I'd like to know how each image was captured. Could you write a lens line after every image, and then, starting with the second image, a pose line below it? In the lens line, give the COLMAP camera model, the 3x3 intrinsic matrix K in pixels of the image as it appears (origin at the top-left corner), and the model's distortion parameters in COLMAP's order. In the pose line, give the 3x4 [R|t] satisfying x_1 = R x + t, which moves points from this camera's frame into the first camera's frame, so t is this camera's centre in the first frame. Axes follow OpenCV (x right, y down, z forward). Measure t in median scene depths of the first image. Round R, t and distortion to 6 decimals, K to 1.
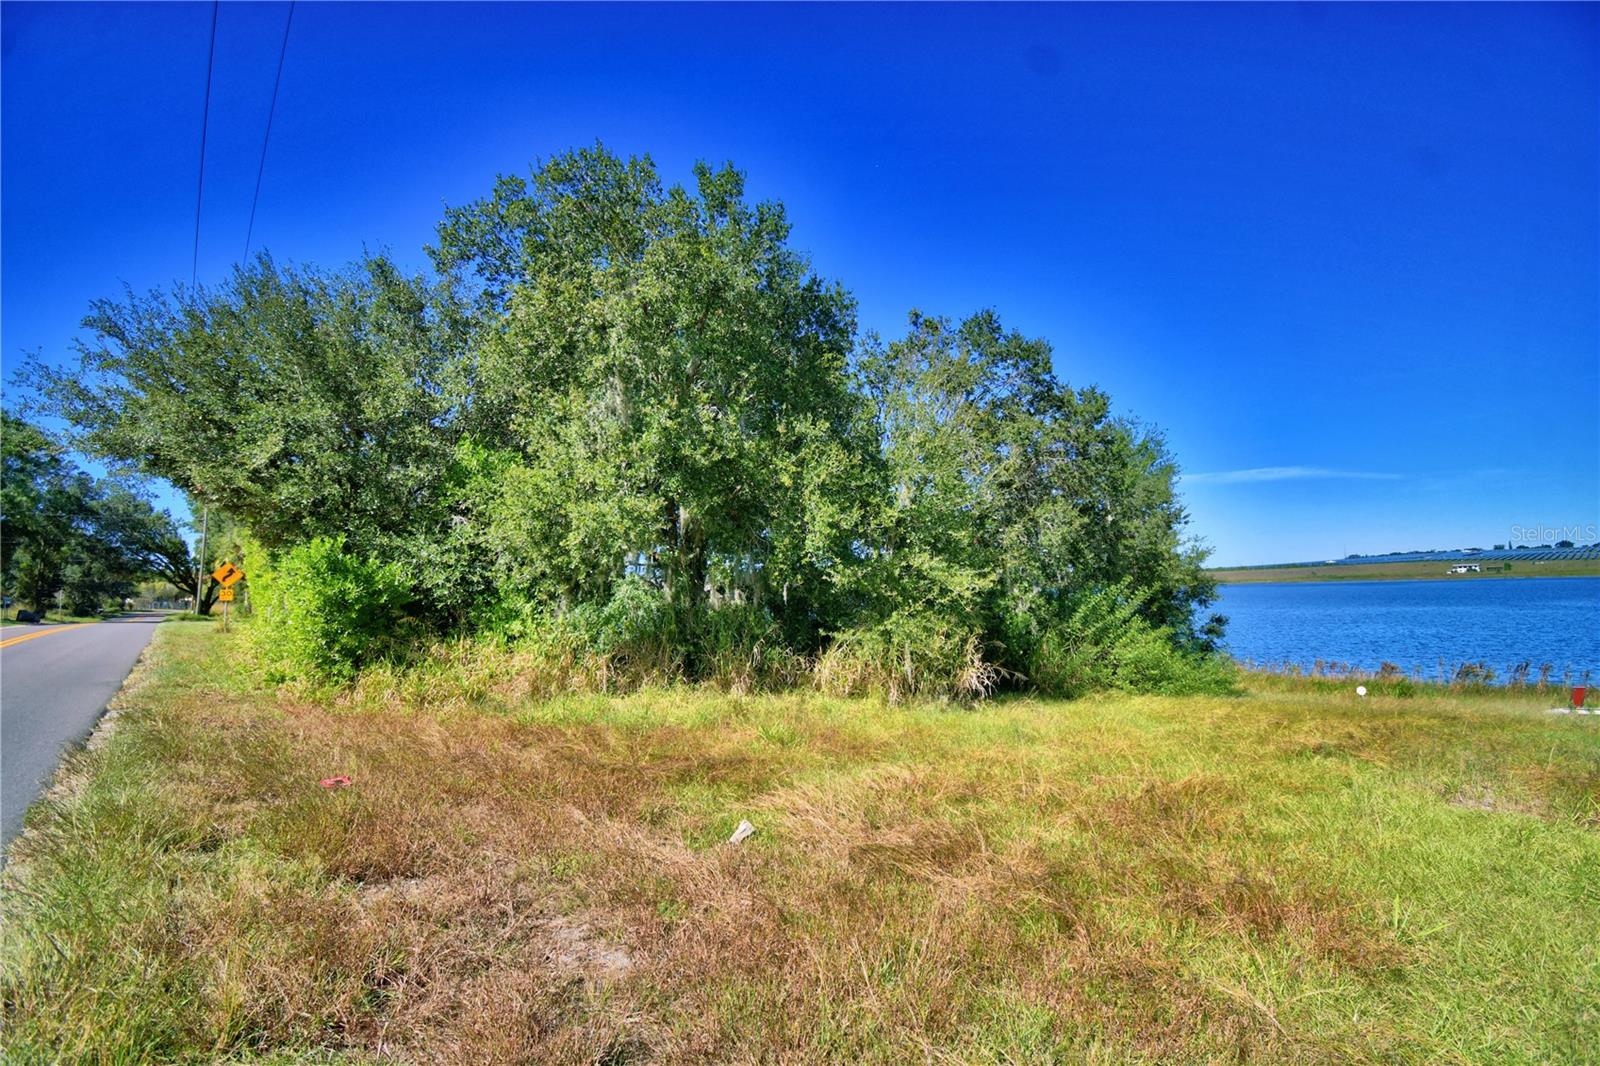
lens RADIAL K [[701.9, 0, 800.0], [0, 701.9, 533.0], [0, 0, 1]] dist [0.019317, -0.023555]
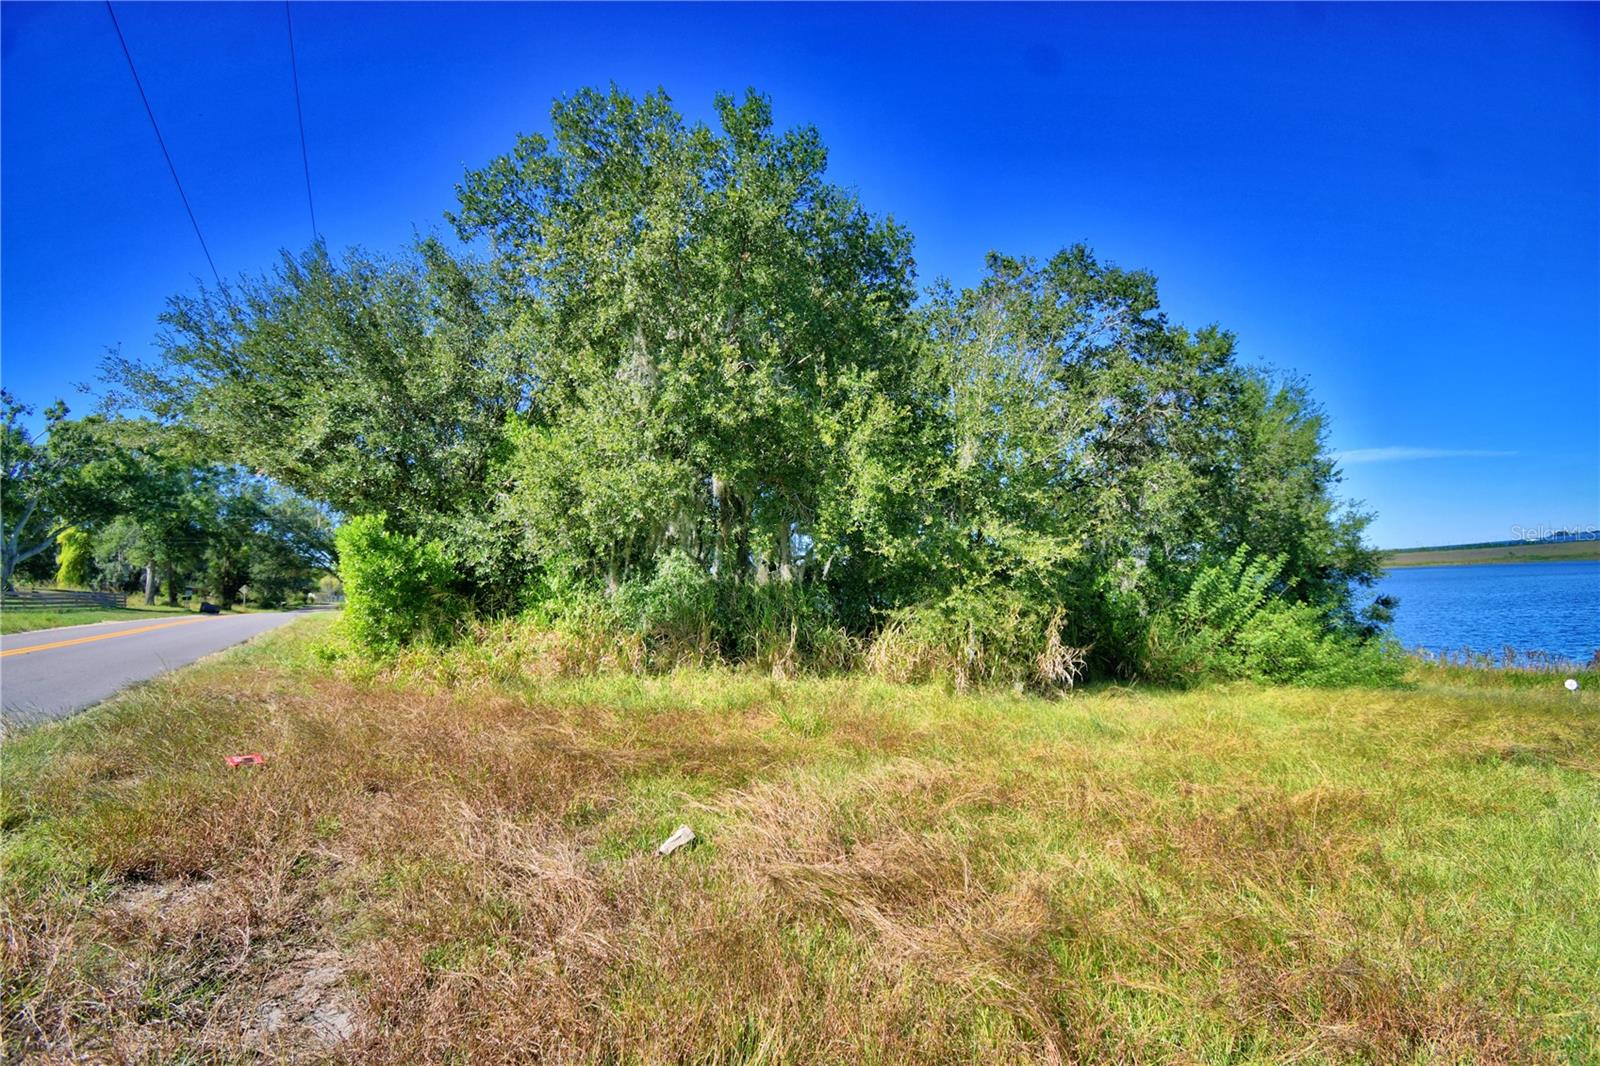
lens RADIAL K [[701.9, 0, 800.0], [0, 701.9, 533.0], [0, 0, 1]] dist [0.019317, -0.023555]
pose [[0.985897, -0.021808, -0.165927, 0.087424], [0.023831, 0.999664, 0.010214, 0.032454], [0.165649, -0.014024, 0.986085, 0.106309]]
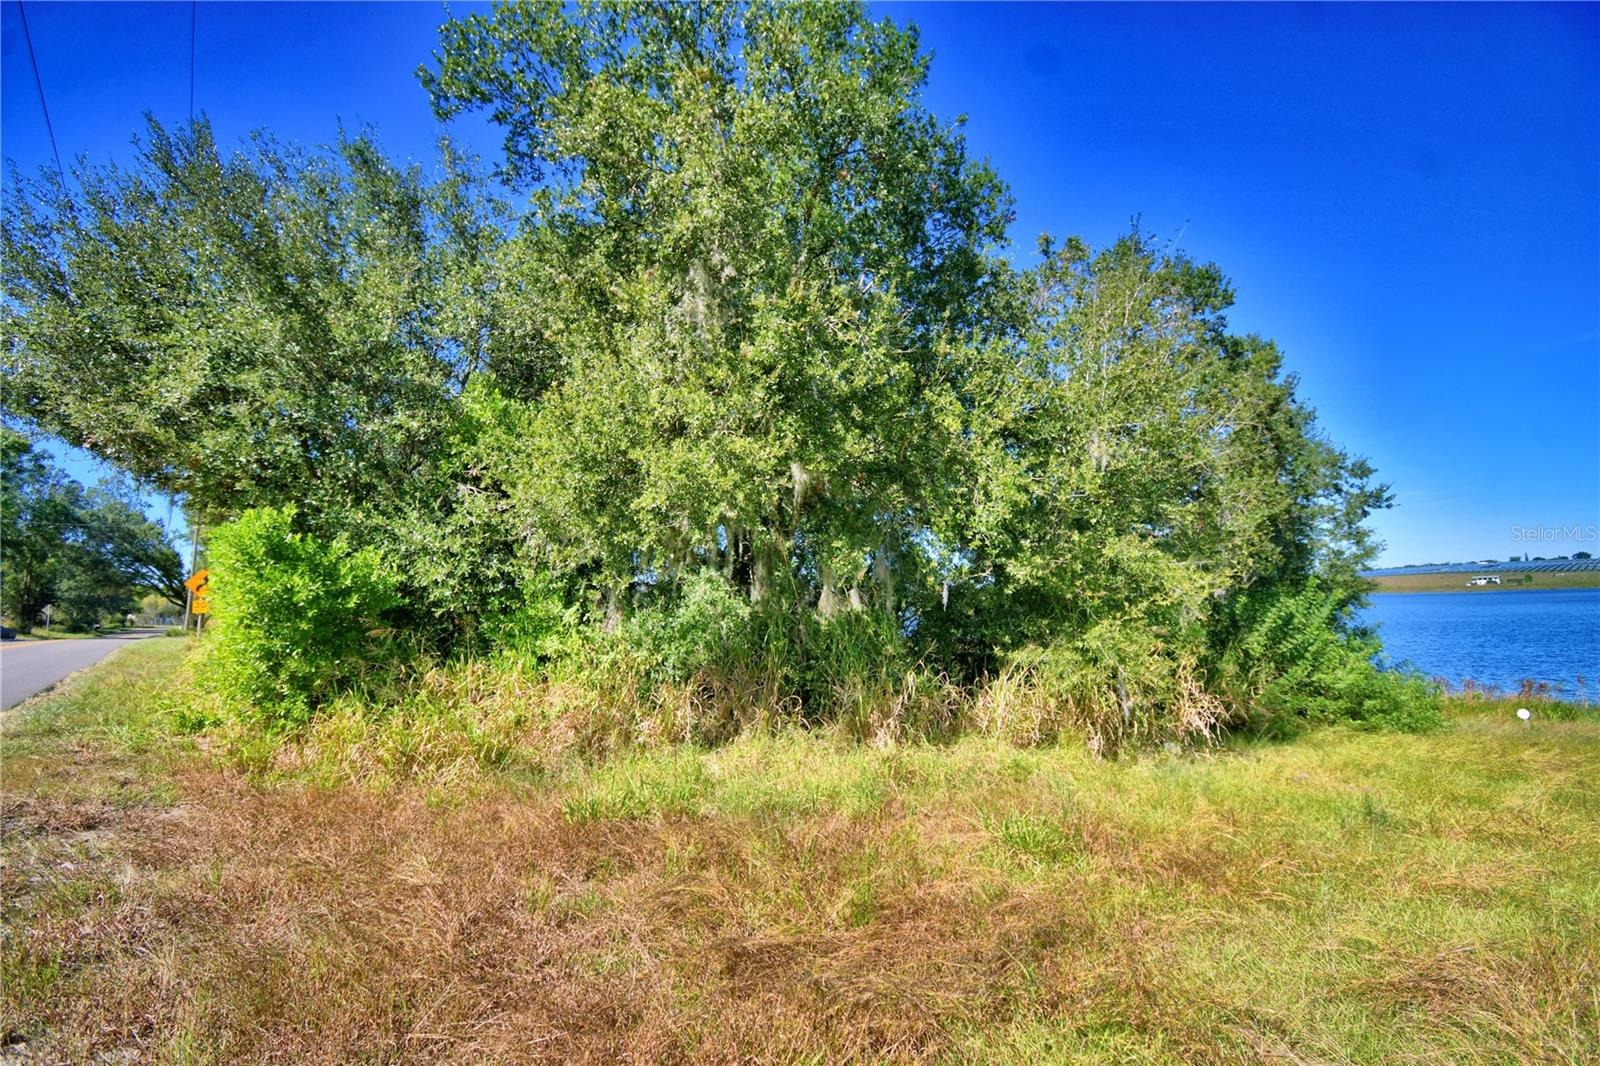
lens RADIAL K [[699.9, 0, 792.1], [0, 699.9, 533.1], [0, 0, 1]] dist [0.018170, -0.023856]
pose [[0.999875, -0.004833, -0.015054, -0.156657], [0.004512, 0.999762, -0.021329, 0.041763], [0.015154, 0.021258, 0.999659, 0.320087]]
